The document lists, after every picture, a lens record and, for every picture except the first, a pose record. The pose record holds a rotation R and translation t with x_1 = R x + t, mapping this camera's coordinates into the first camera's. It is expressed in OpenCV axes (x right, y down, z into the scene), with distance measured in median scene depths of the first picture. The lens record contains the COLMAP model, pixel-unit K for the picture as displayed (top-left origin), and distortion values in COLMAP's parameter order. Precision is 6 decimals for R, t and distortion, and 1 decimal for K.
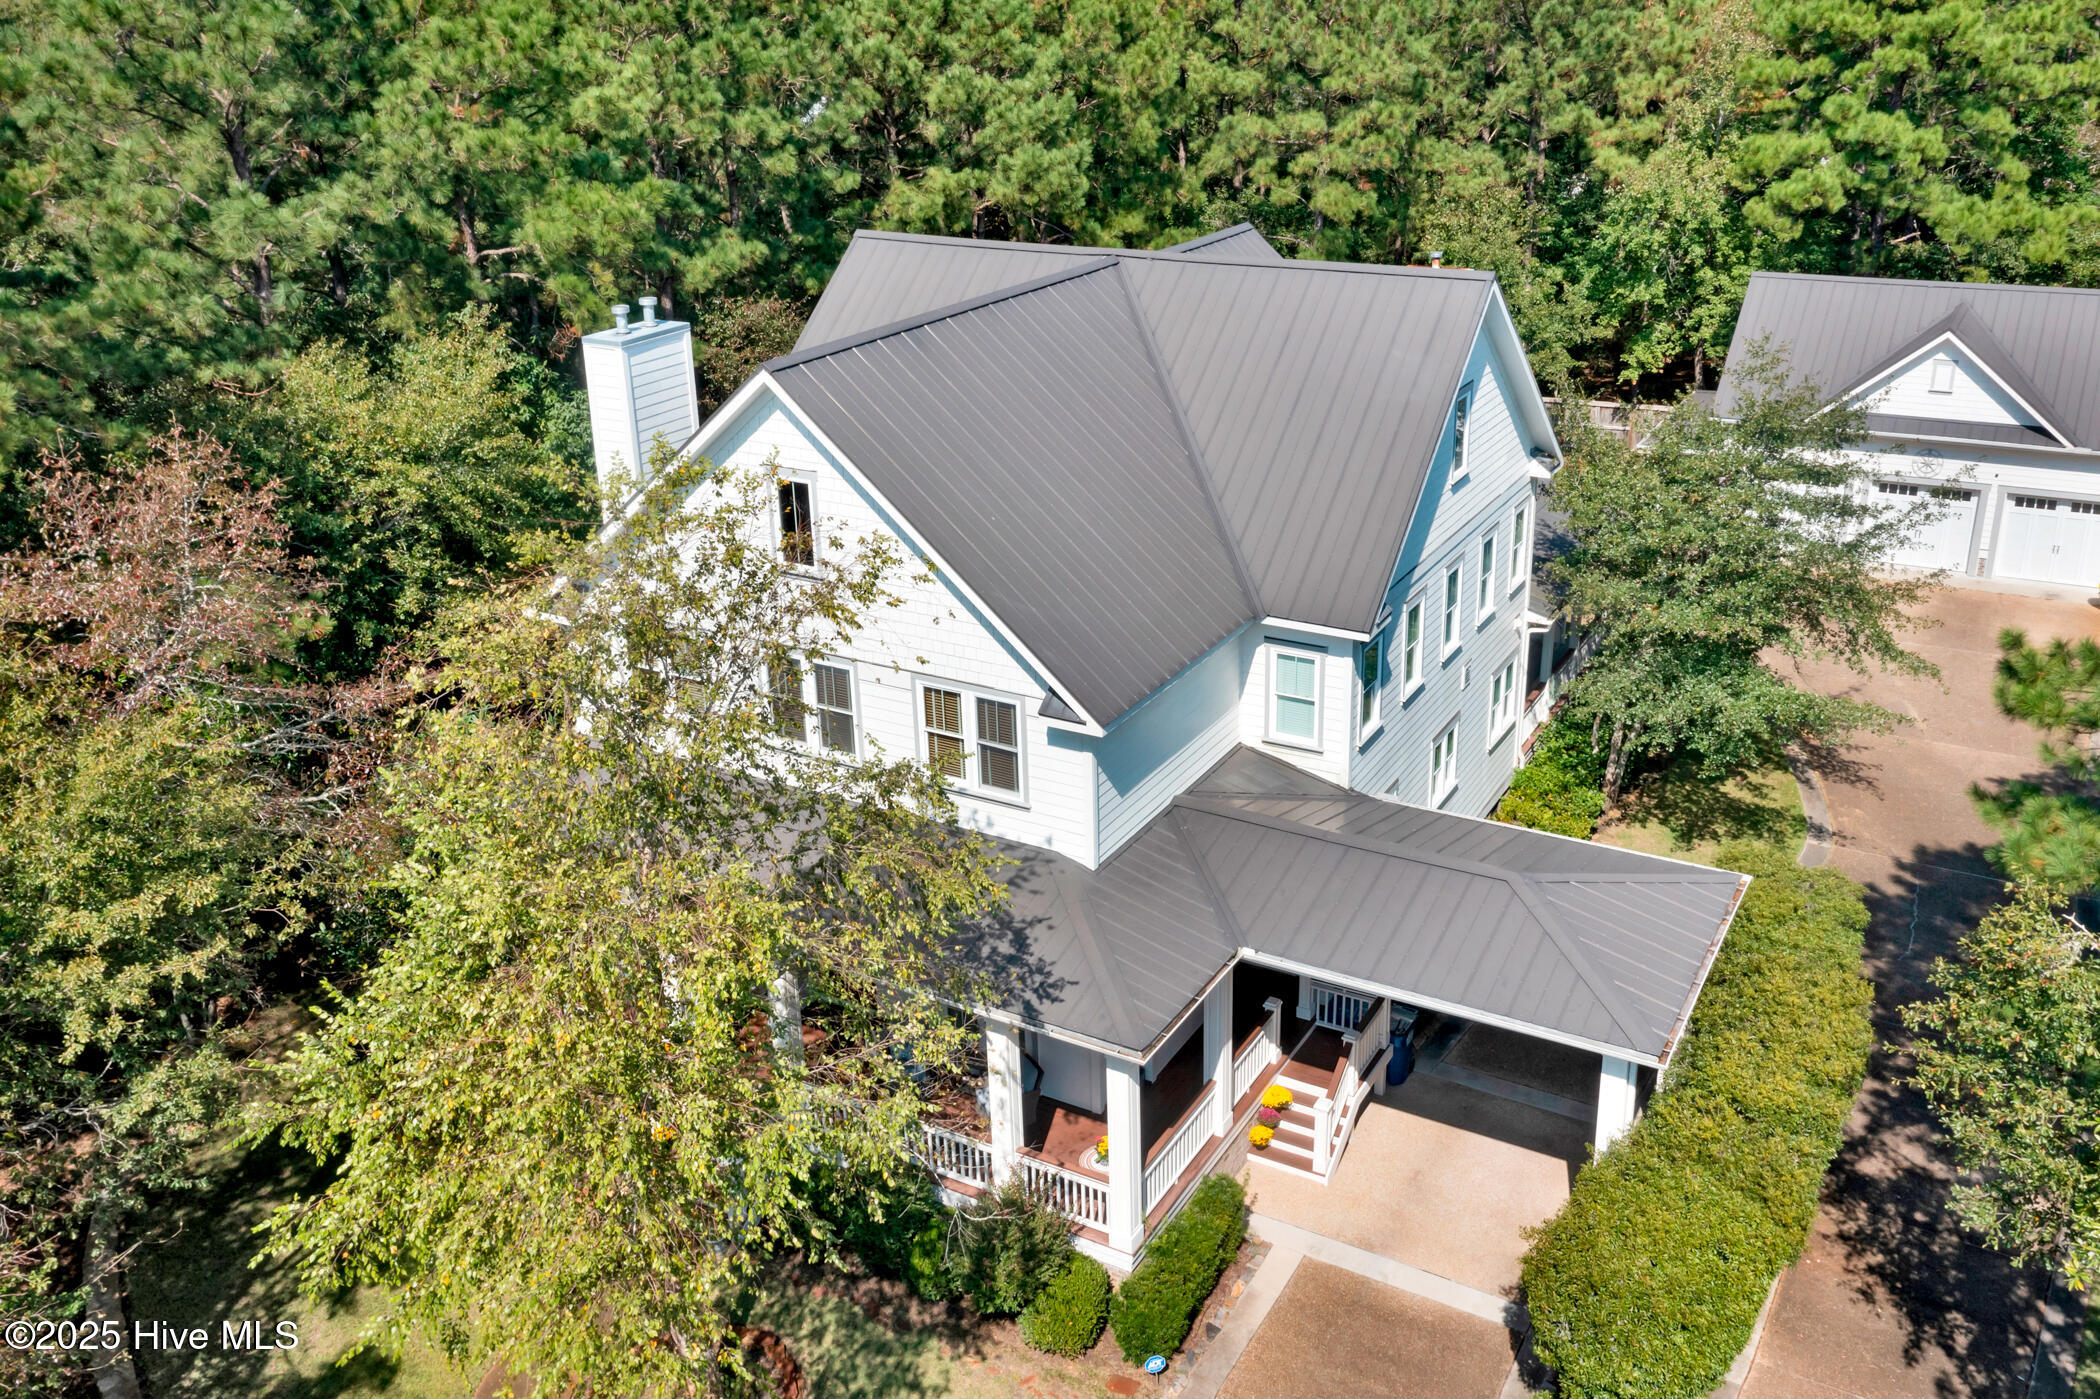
lens RADIAL K [[1768.1, 0, 1089.0], [0, 1768.1, 648.0], [0, 0, 1]] dist [0.030226, 0.000737]
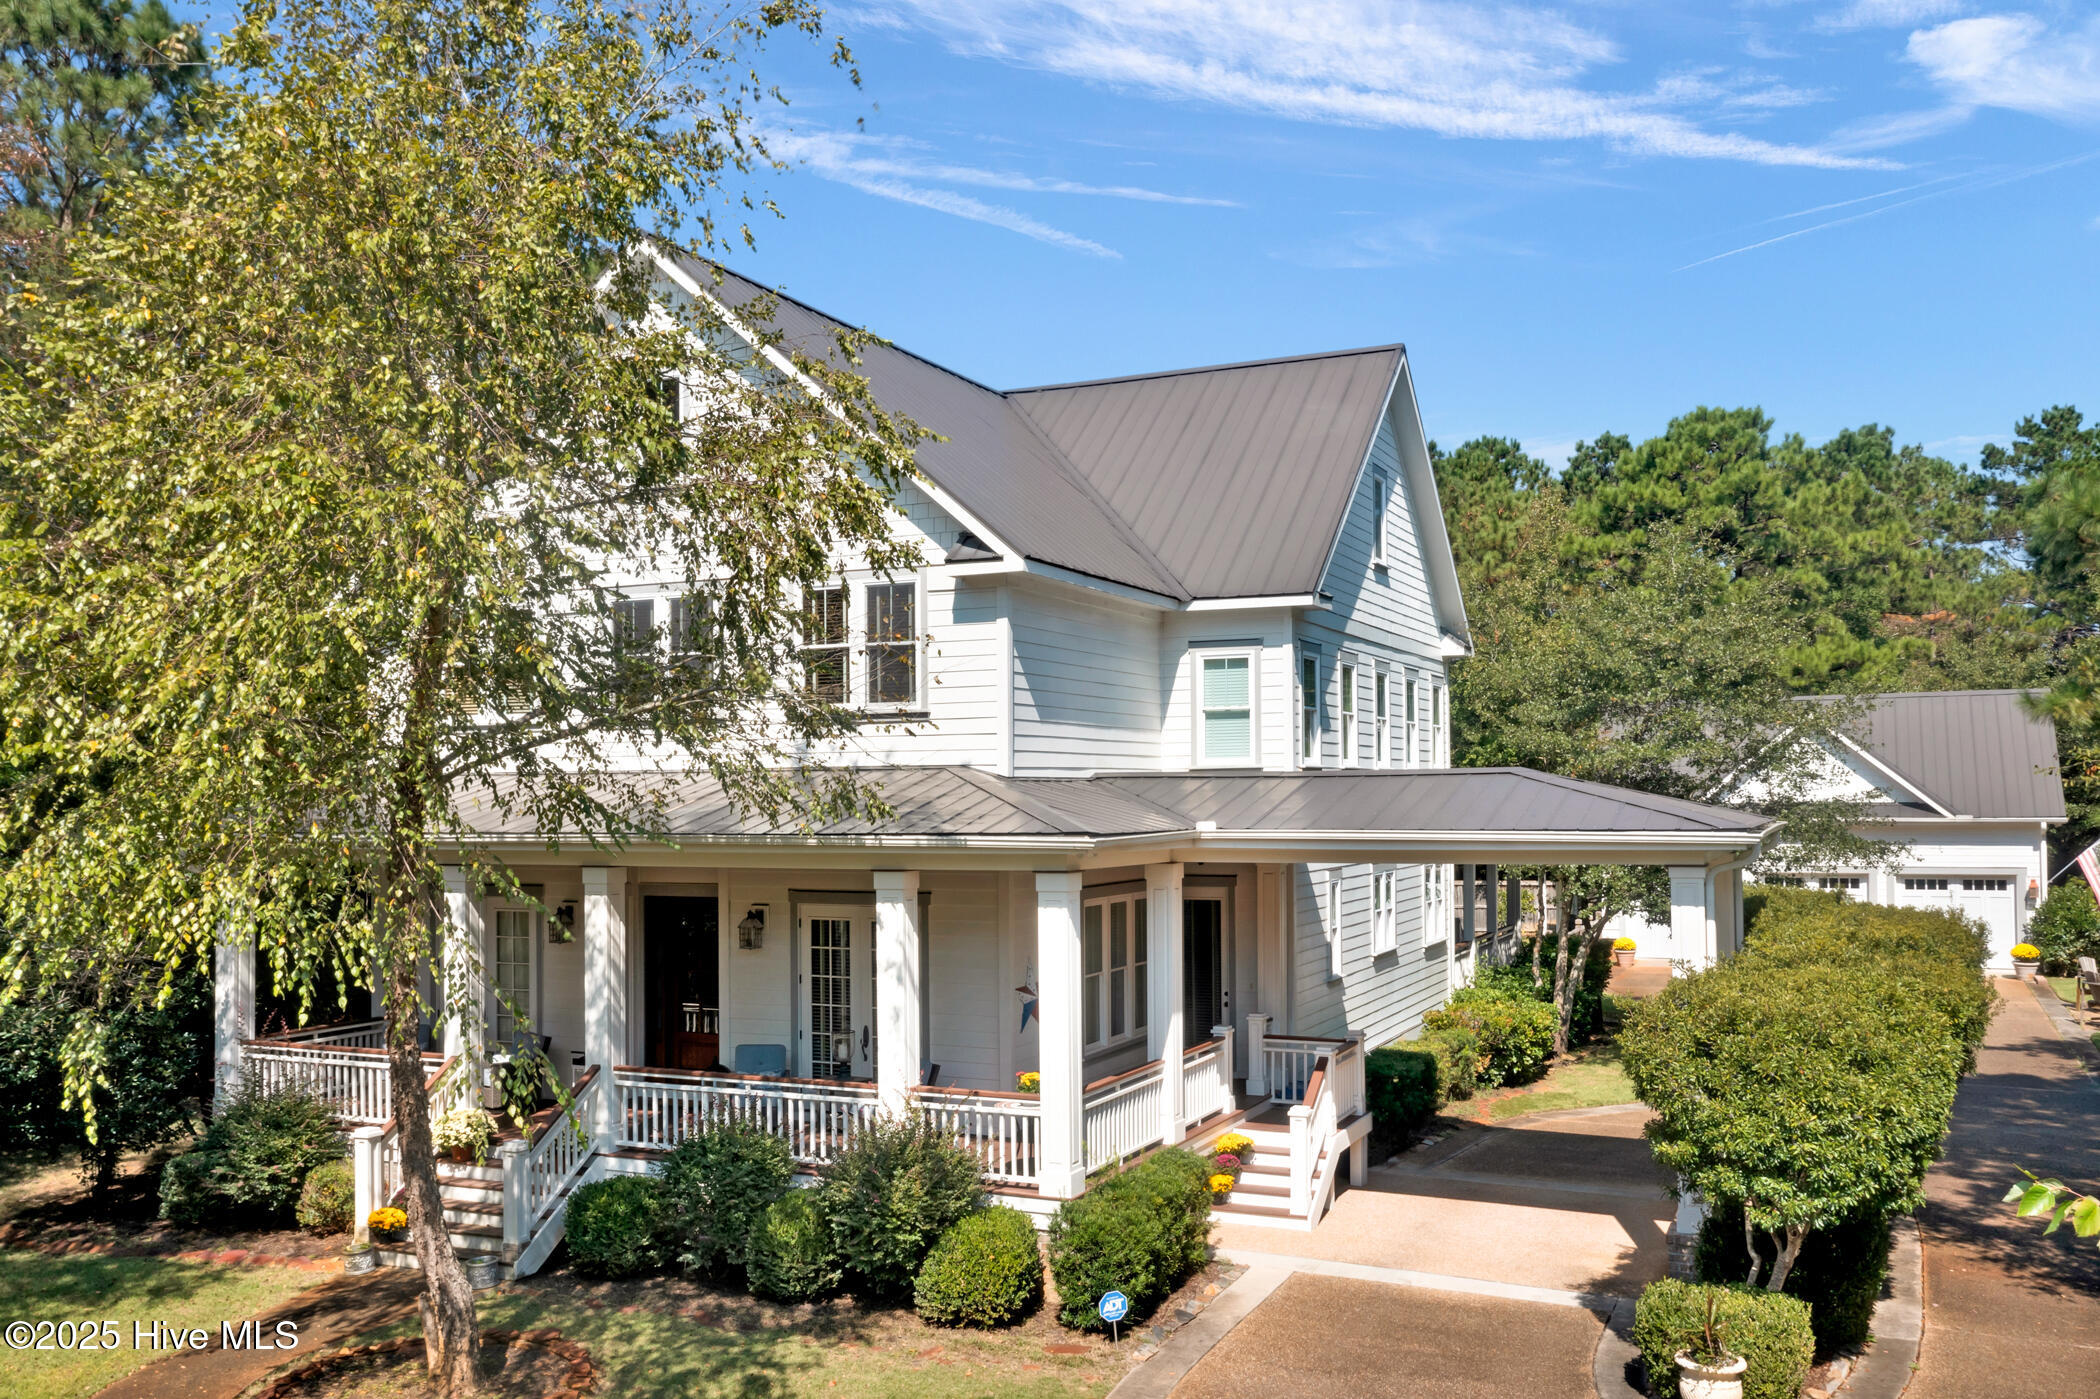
lens RADIAL K [[1711.3, 0, 1022.3], [0, 1711.3, 784.4], [0, 0, 1]] dist [0.020099, 0.012512]
pose [[0.998306, 0.009390, 0.057427, -0.028909], [0.011990, 0.932525, -0.360905, 0.333927], [-0.056941, 0.360982, 0.930833, 0.216701]]
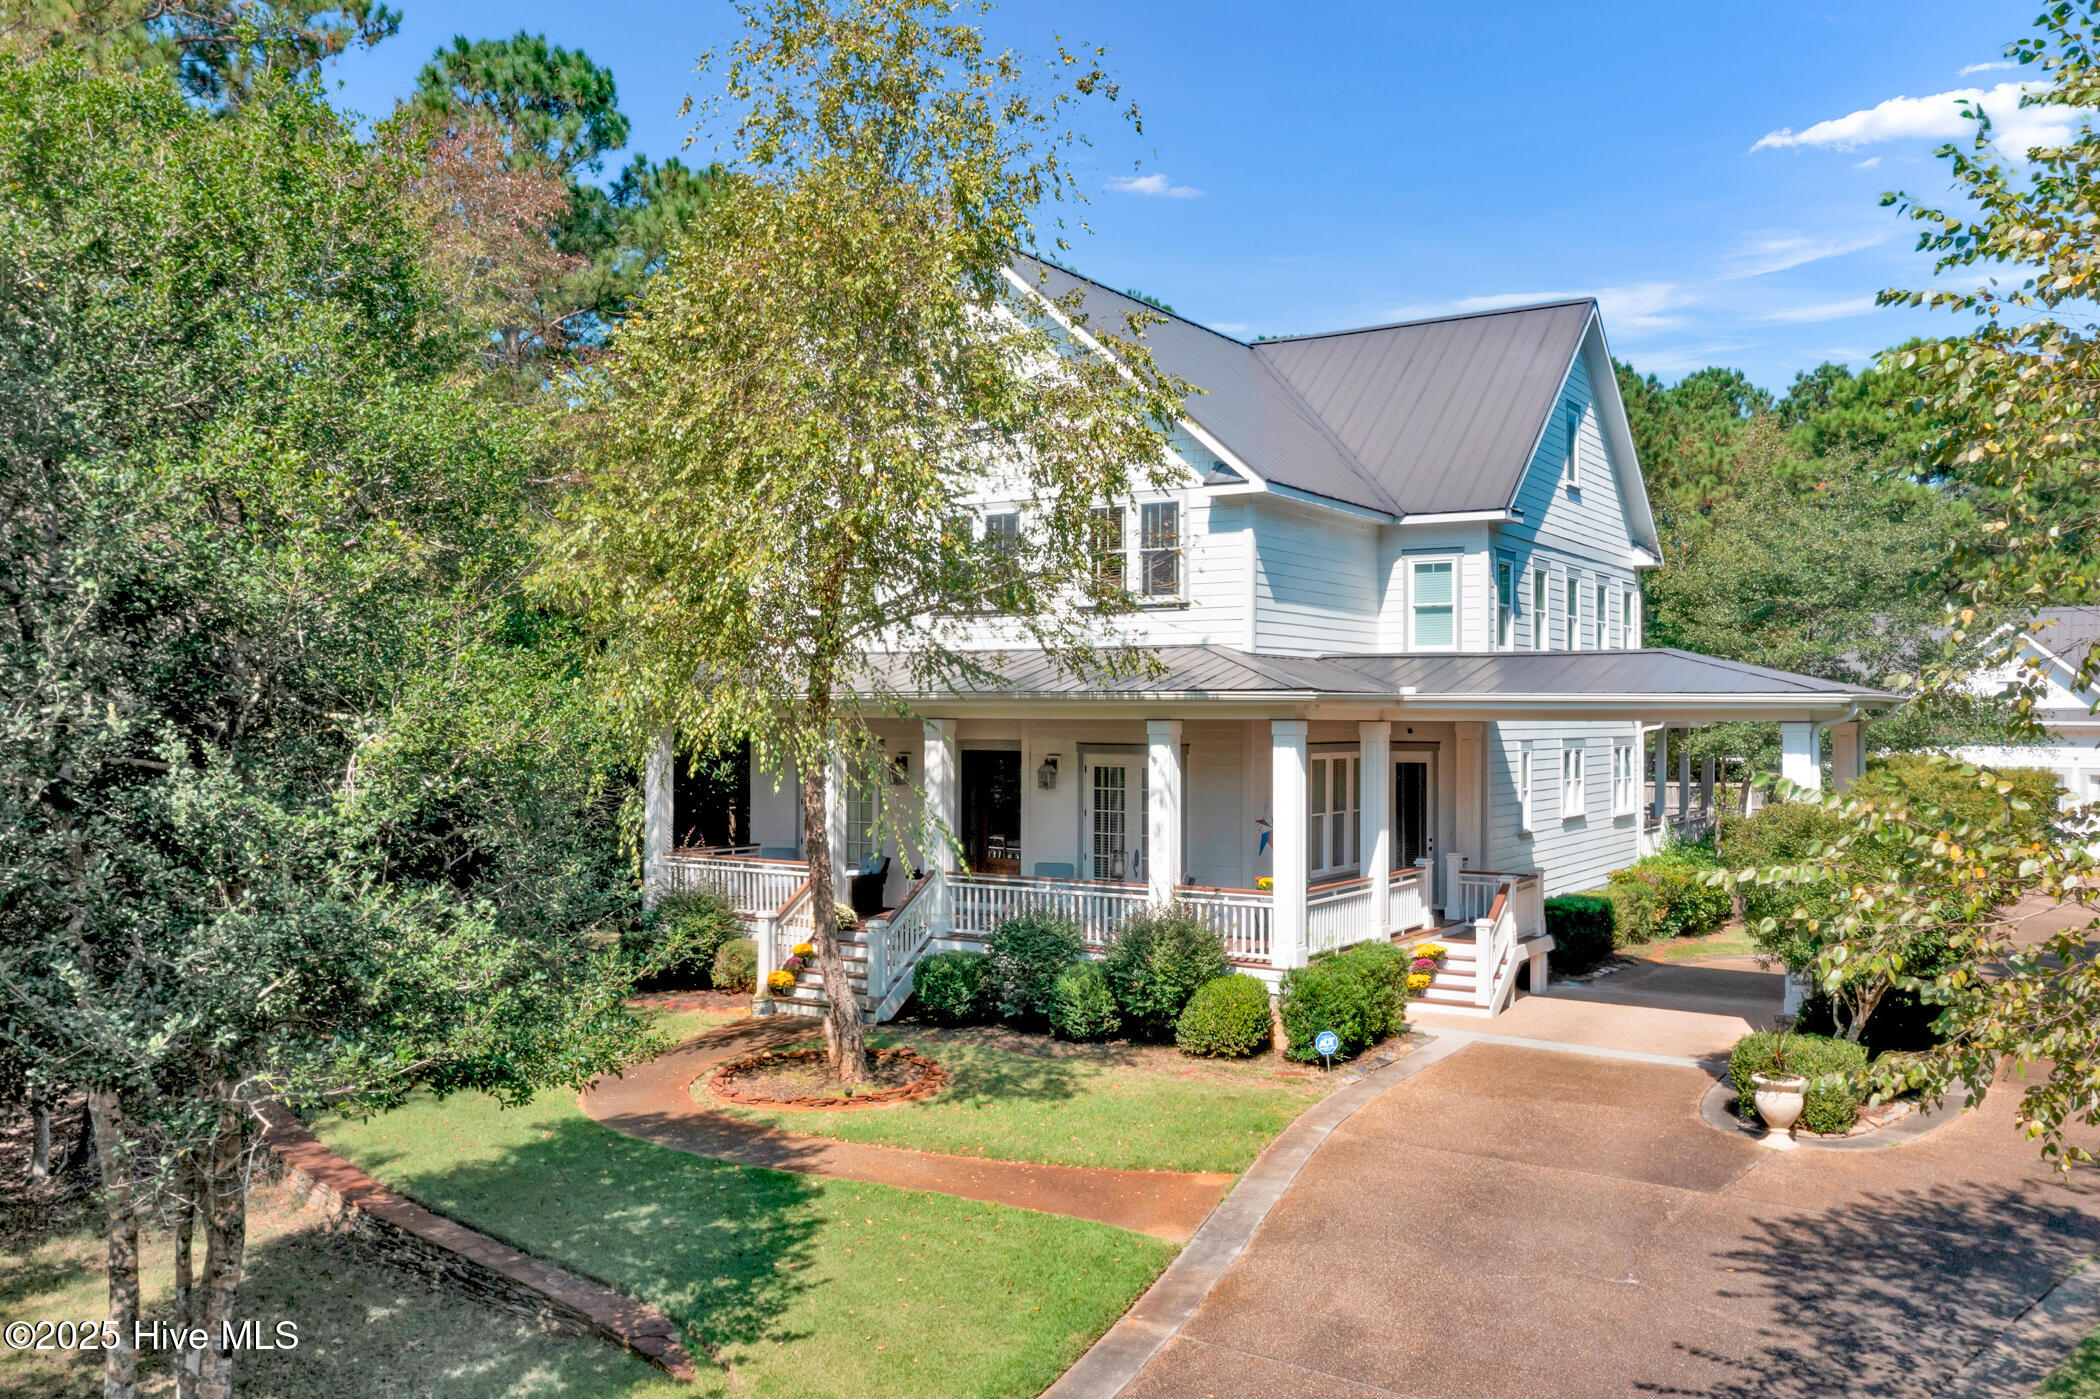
lens RADIAL K [[1642.5, 0, 1050.0], [0, 1642.5, 699.5], [0, 0, 1]] dist [0.003001, -0.000901]
pose [[0.997143, 0.019713, -0.072913, -0.035439], [-0.044818, 0.931455, -0.361086, 0.406734], [0.060797, 0.363323, 0.929678, 0.088335]]
